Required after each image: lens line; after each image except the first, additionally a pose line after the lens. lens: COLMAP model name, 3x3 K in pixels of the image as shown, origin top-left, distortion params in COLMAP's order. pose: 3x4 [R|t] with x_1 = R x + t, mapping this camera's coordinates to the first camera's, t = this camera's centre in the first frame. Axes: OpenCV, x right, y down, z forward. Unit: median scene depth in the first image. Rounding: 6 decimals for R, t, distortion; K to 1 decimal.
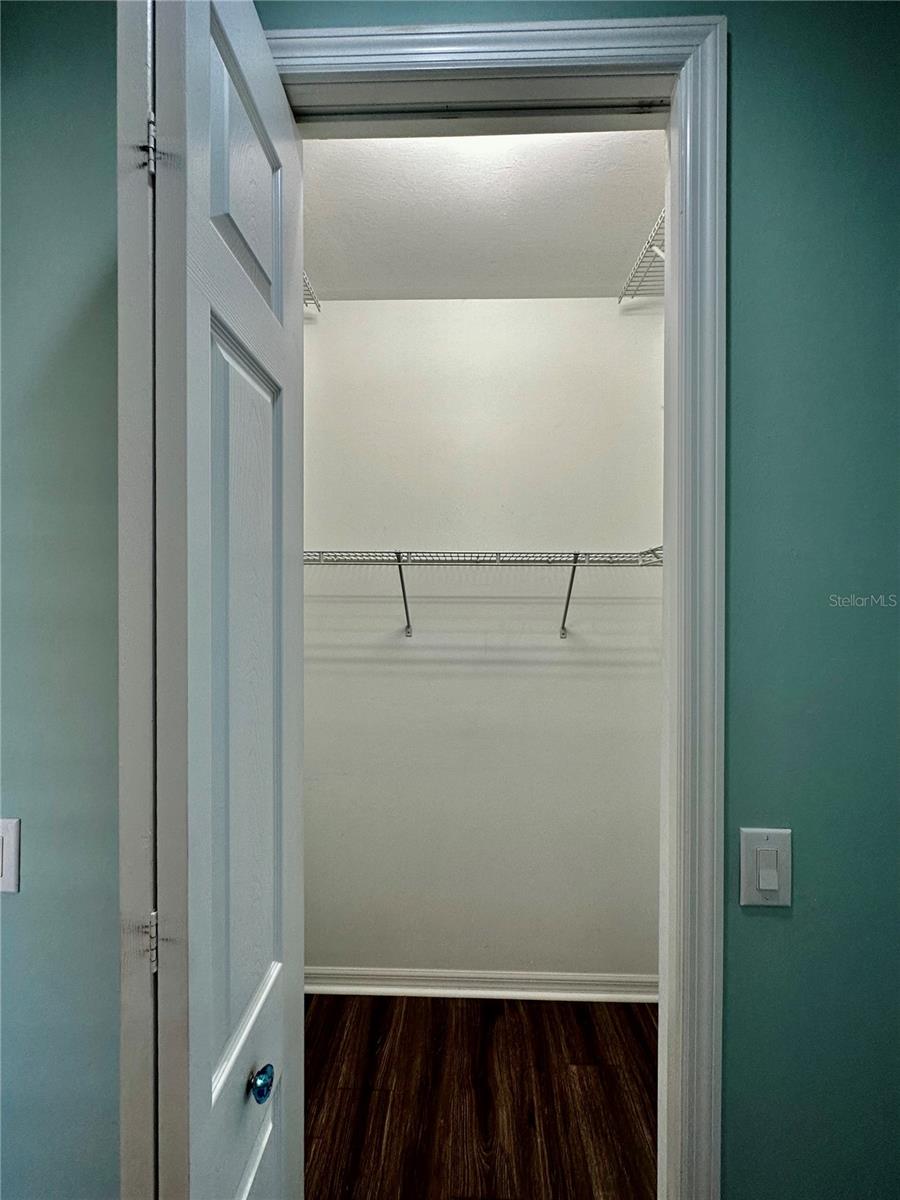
lens RADIAL K [[496.1, 0, 450.0], [0, 496.1, 600.0], [0, 0, 1]] dist [-0.000655, -0.000001]
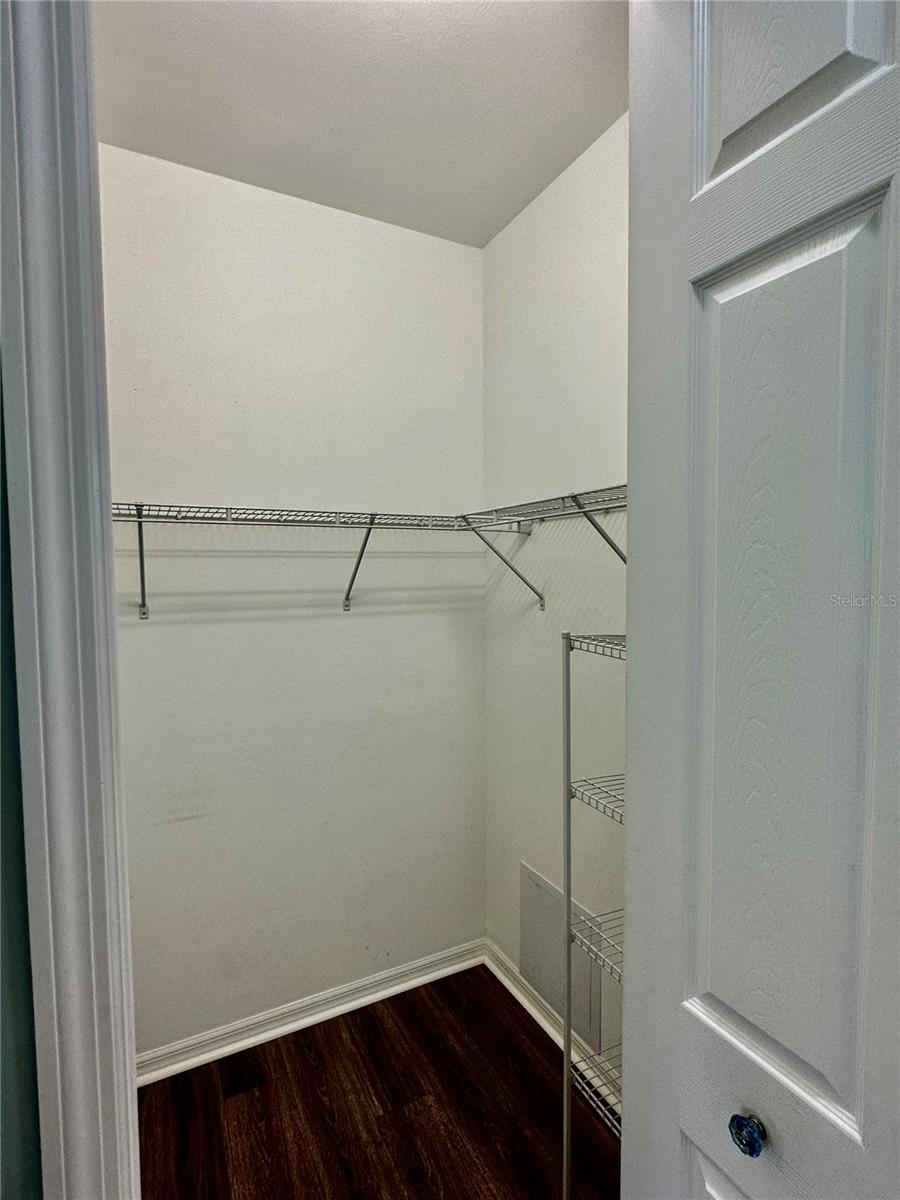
lens RADIAL K [[598.3, 0, 450.0], [0, 598.3, 600.0], [0, 0, 1]] dist [-0.000217, -0.000289]
pose [[0.871970, -0.036789, 0.488176, -0.192676], [0.010365, 0.998336, 0.056720, -0.000830], [-0.489450, -0.044398, 0.870900, 0.000068]]
